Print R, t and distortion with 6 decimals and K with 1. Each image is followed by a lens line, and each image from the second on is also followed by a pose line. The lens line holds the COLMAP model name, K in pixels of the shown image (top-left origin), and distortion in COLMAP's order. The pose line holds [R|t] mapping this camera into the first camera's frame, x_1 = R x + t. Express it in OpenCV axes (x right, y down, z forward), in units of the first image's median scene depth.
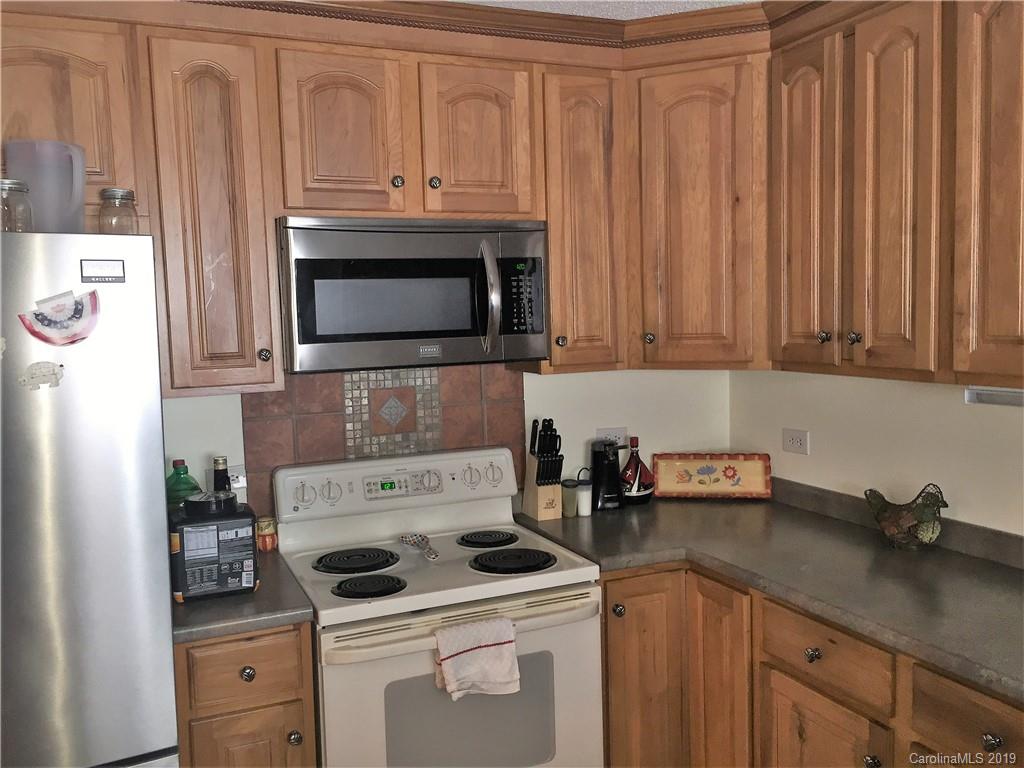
lens RADIAL K [[875.2, 0, 513.0], [0, 875.2, 382.4], [0, 0, 1]] dist [0.061846, -0.091589]
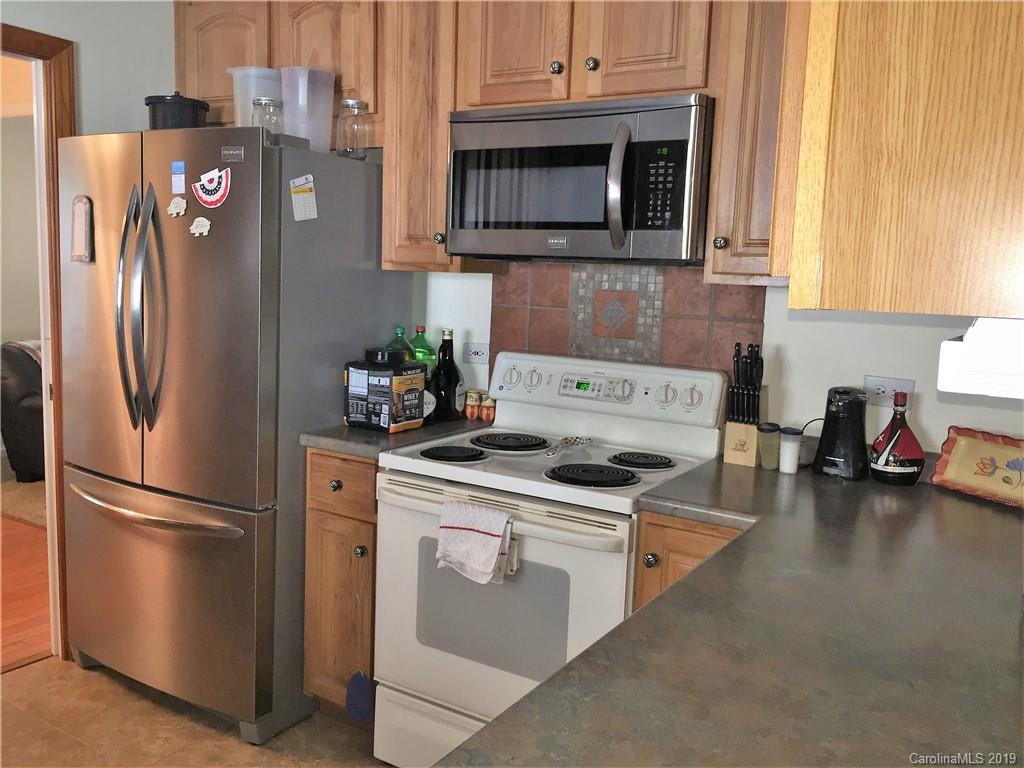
lens RADIAL K [[875.2, 0, 515.1], [0, 875.2, 382.4], [0, 0, 1]] dist [0.061846, -0.091589]
pose [[0.567563, 0.157421, -0.808140, 0.651694], [-0.121100, 0.986837, 0.107181, 0.017448], [0.814375, 0.037034, 0.579156, 0.379590]]
